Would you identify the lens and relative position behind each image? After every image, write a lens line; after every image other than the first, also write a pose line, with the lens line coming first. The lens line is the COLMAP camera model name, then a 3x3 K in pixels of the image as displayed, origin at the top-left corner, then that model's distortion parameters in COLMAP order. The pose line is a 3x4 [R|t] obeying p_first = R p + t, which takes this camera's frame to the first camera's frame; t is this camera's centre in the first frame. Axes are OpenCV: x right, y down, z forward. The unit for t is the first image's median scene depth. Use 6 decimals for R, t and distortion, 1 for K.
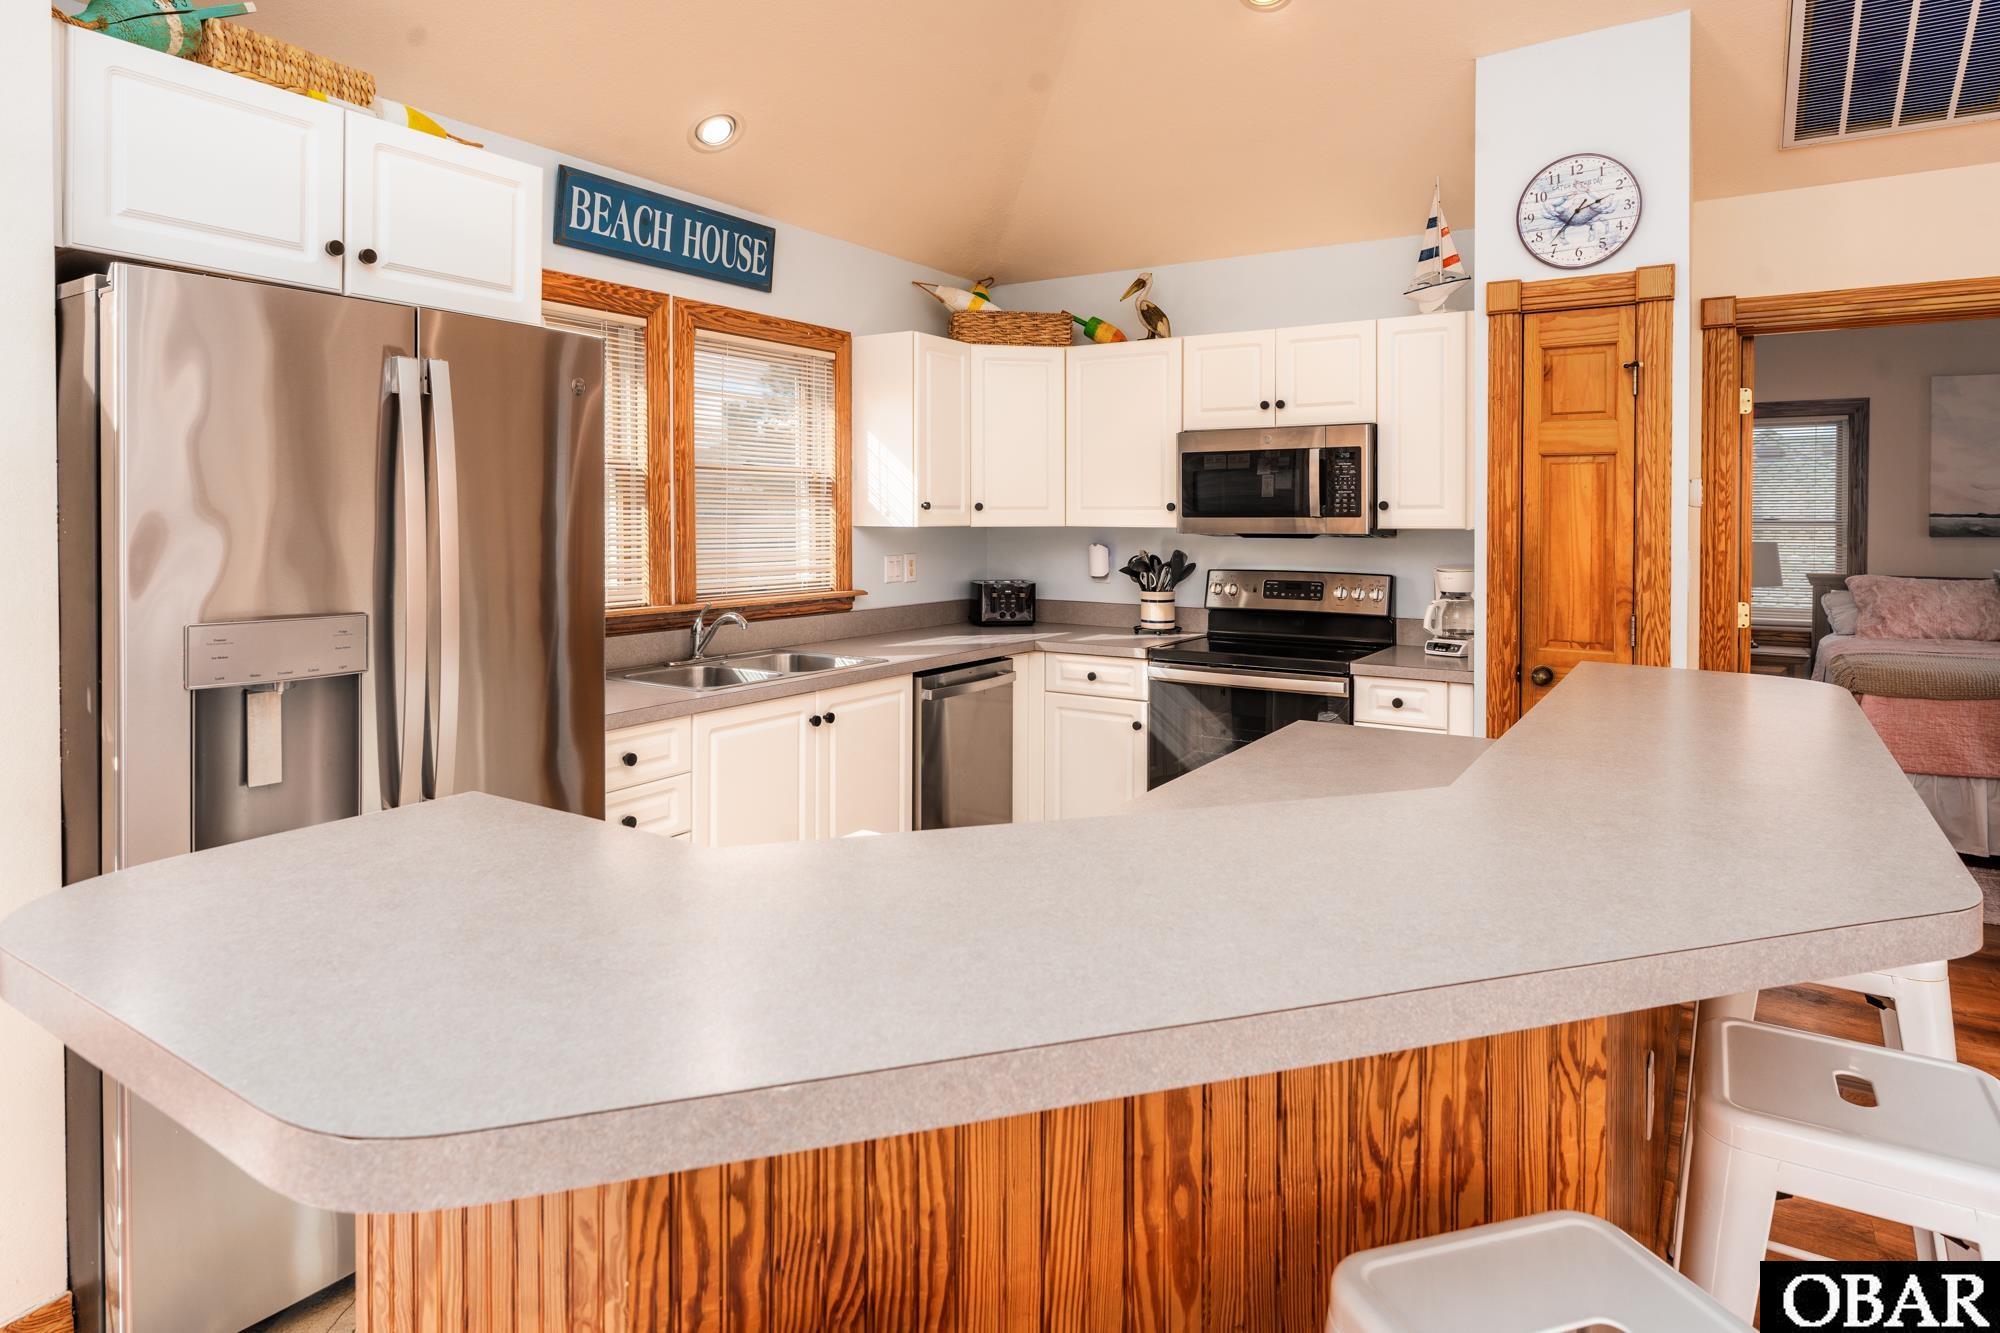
lens RADIAL K [[1126.5, 0, 994.7], [0, 1126.5, 515.0], [0, 0, 1]] dist [0.000586, 0.000061]
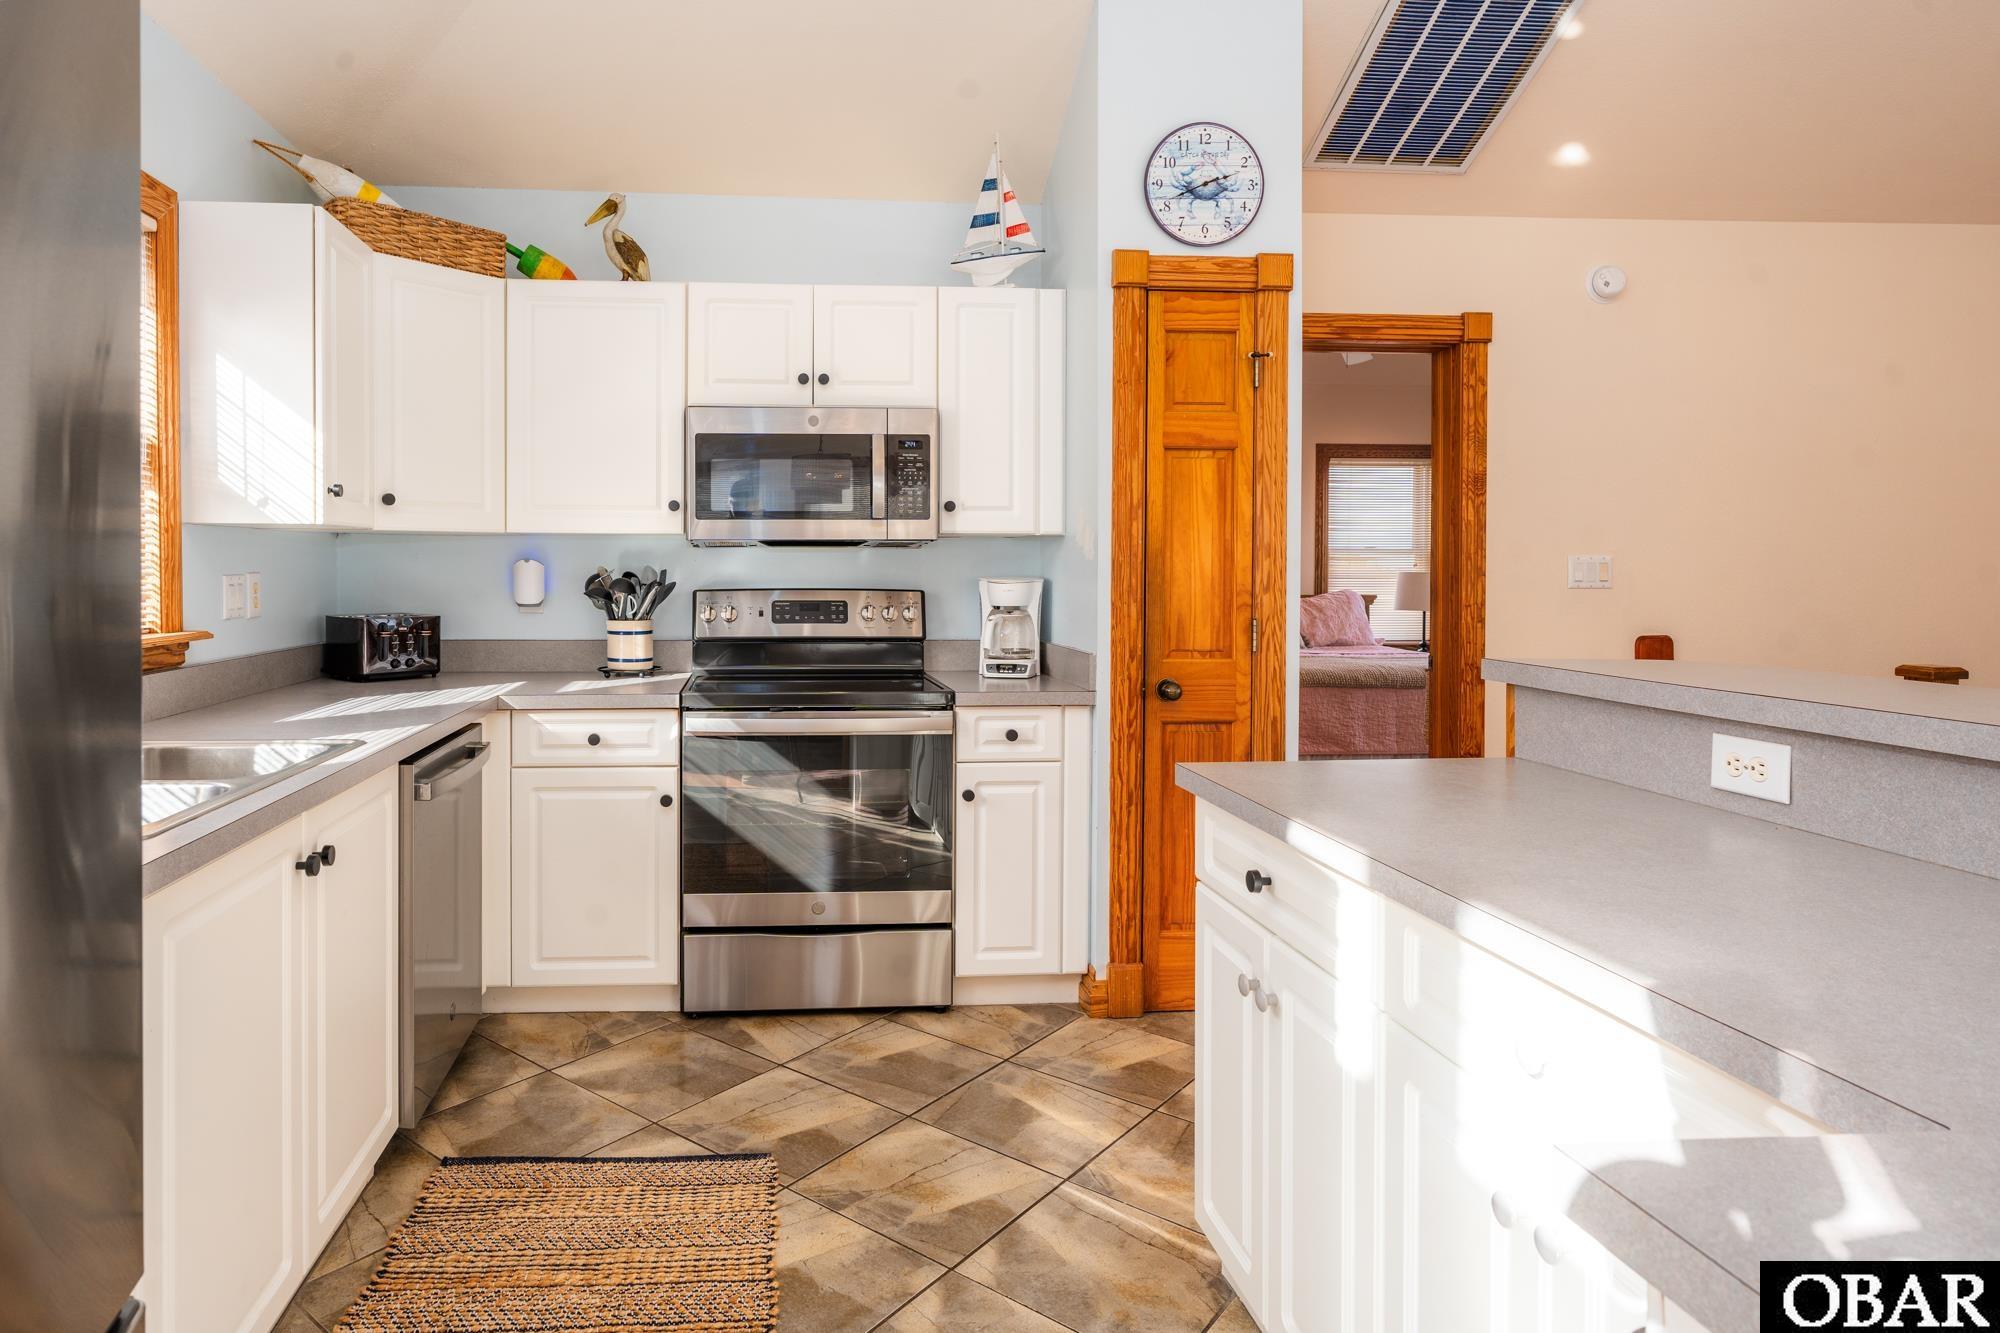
lens RADIAL K [[1132.9, 0, 825.5], [0, 1132.9, 570.3], [0, 0, 1]] dist [-0.000187, 0.000052]
pose [[0.799816, -0.002459, 0.600240, -0.267505], [-0.001552, 0.999980, 0.006165, 0.038428], [-0.600243, -0.005863, 0.799796, 0.409146]]
